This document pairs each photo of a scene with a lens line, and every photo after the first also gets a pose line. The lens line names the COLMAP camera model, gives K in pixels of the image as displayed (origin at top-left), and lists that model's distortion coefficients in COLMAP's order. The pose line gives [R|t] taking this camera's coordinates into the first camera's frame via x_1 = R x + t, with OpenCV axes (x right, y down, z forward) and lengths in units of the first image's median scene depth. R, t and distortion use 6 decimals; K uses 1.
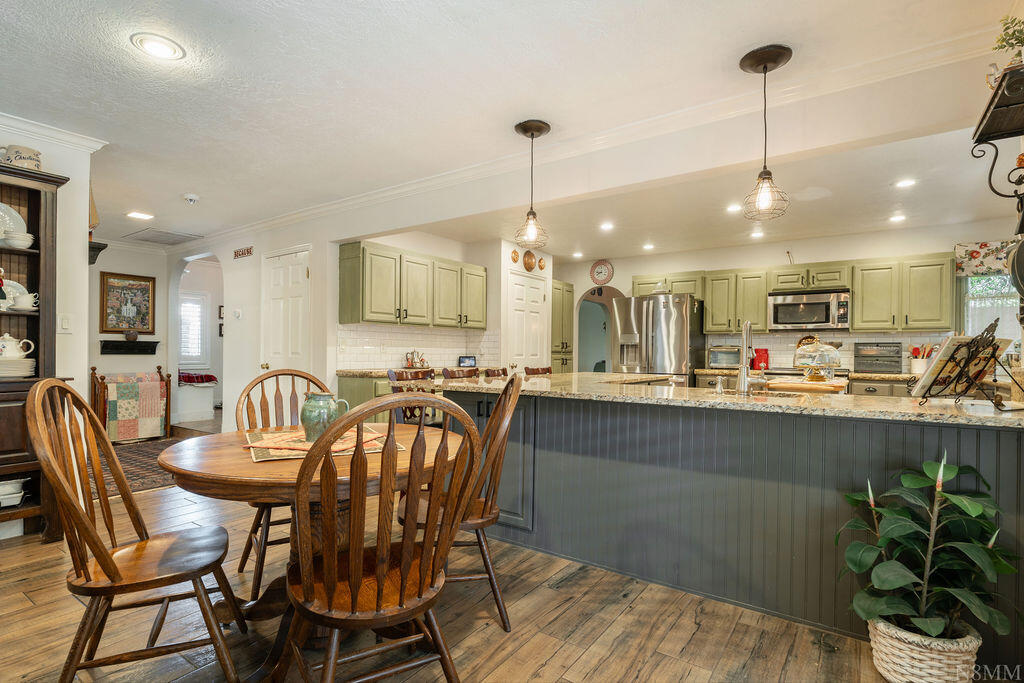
lens RADIAL K [[508.0, 0, 497.4], [0, 508.0, 354.2], [0, 0, 1]] dist [-0.001811, -0.001509]
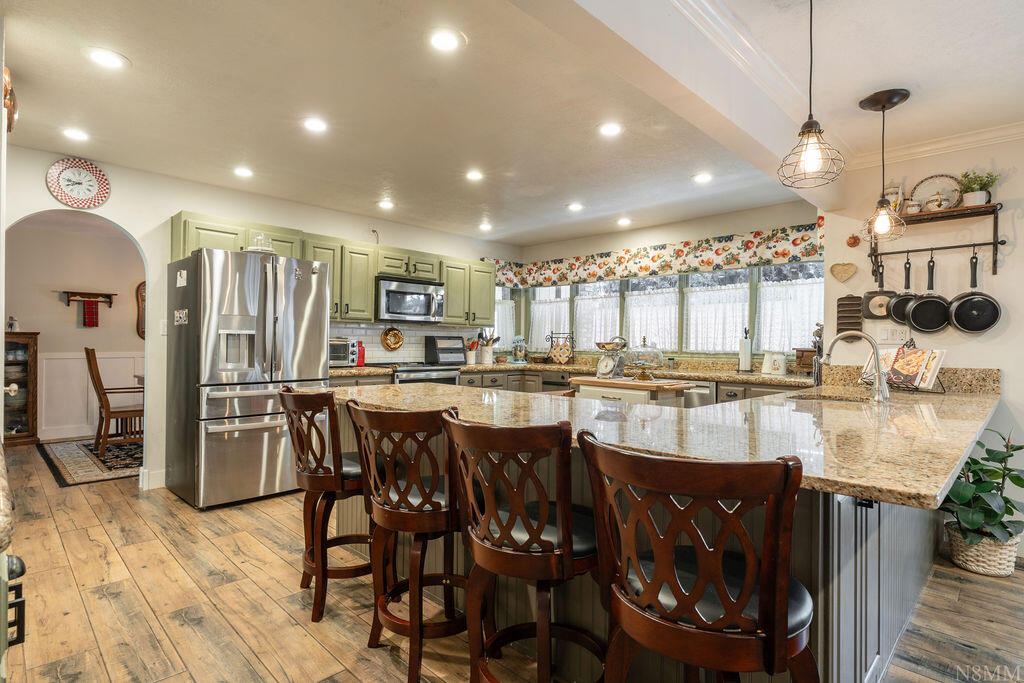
lens RADIAL K [[525.1, 0, 511.3], [0, 525.1, 342.2], [0, 0, 1]] dist [-0.004474, 0.001137]
pose [[0.168315, -0.002629, 0.985730, -0.325428], [-0.005132, 0.999981, 0.003543, -0.015865], [-0.985720, -0.005655, 0.168298, 0.704685]]
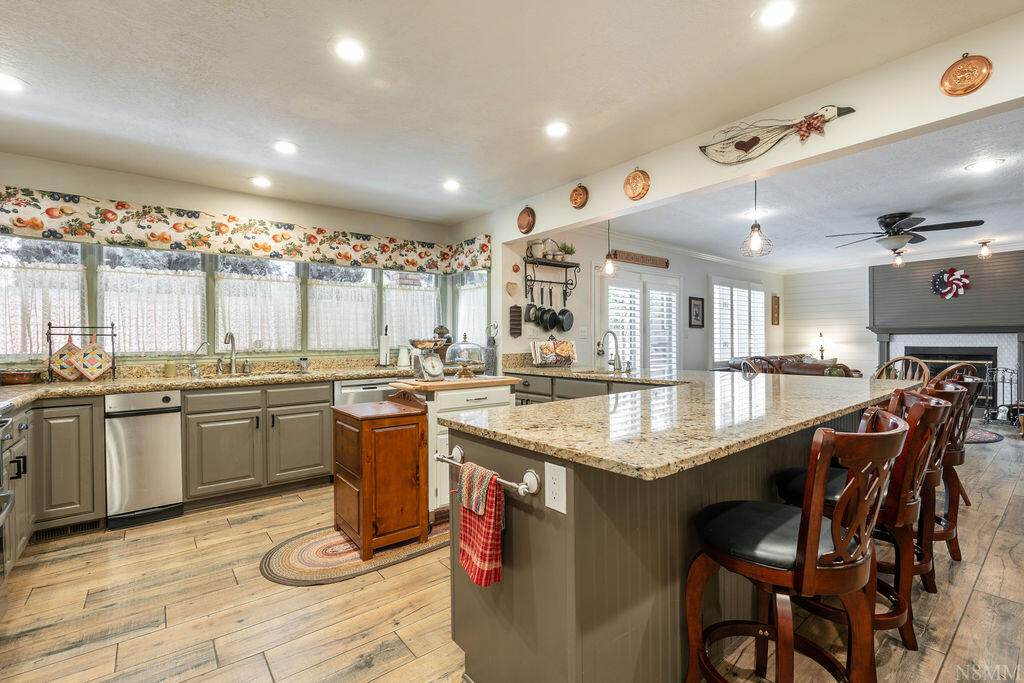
lens RADIAL K [[456.0, 0, 515.6], [0, 456.0, 341.2], [0, 0, 1]] dist [-0.008298, 0.000393]
pose [[-0.961673, 0.002341, 0.274190, 0.182609], [0.004962, 0.999948, 0.008866, -0.016495], [-0.274155, 0.009887, -0.961635, 1.214450]]
